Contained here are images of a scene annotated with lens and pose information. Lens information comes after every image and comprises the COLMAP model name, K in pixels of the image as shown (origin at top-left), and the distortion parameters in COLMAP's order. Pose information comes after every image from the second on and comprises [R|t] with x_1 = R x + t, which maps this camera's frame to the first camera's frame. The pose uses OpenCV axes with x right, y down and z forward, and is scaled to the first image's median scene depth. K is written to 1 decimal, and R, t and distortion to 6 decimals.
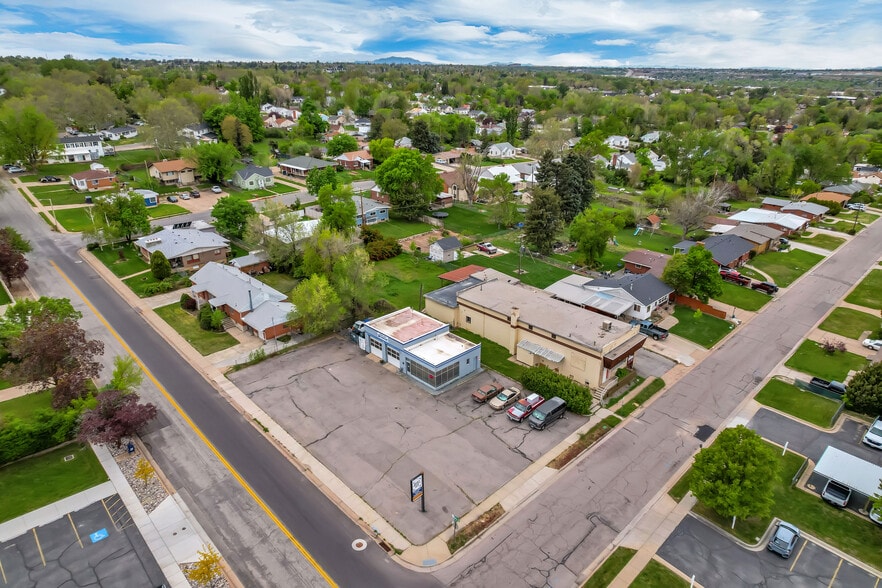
lens RADIAL K [[560.9, 0, 444.9], [0, 560.9, 295.6], [0, 0, 1]] dist [-0.077462, 0.071690]
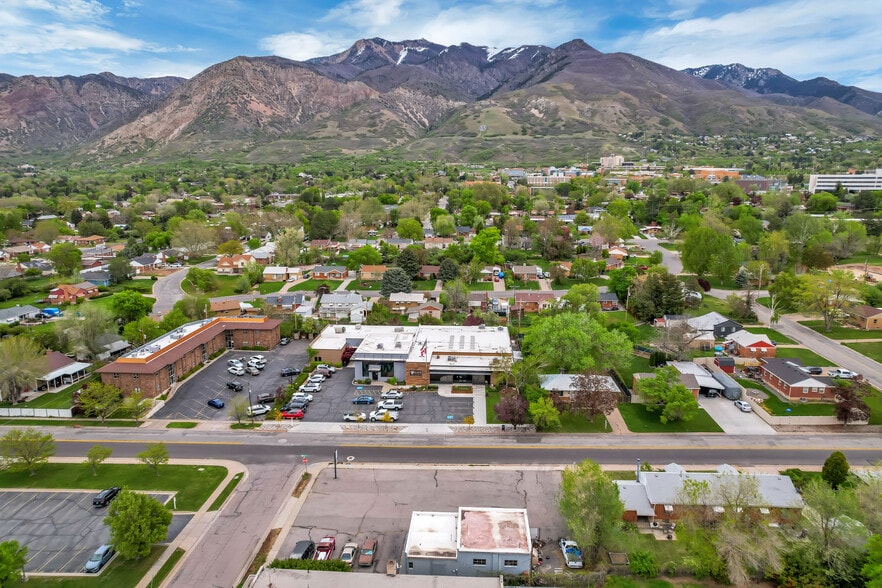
lens RADIAL K [[560.9, 0, 444.9], [0, 560.9, 295.6], [0, 0, 1]] dist [-0.077462, 0.071690]
pose [[-0.732599, 0.140470, -0.666008, 0.556639], [-0.261280, 0.845477, 0.465727, -0.694948], [0.628515, 0.515206, -0.582694, 1.387628]]
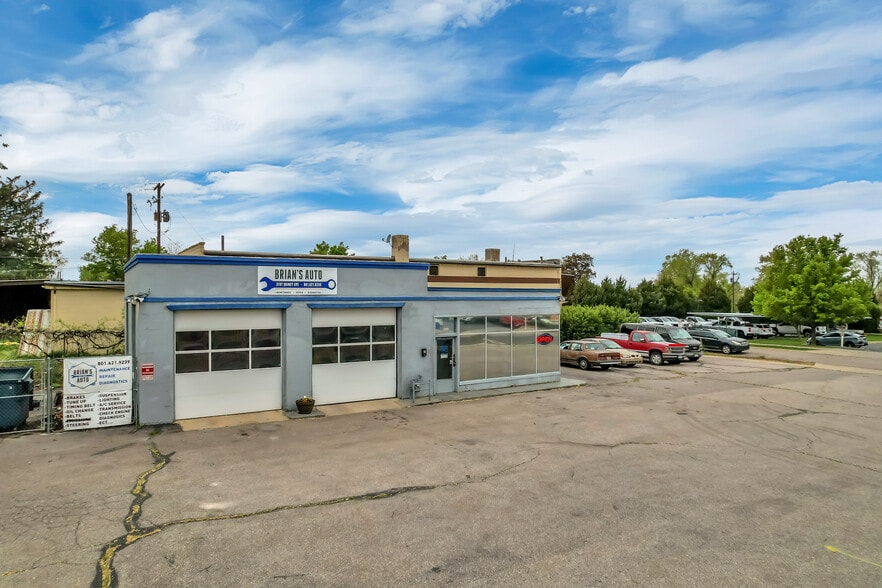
lens RADIAL K [[560.9, 0, 444.9], [0, 560.9, 295.6], [0, 0, 1]] dist [-0.077462, 0.071690]
pose [[0.201726, 0.000800, 0.979442, -0.328751], [0.374146, 0.924099, -0.077813, 0.124604], [-0.905164, 0.382151, 0.186116, 0.967222]]
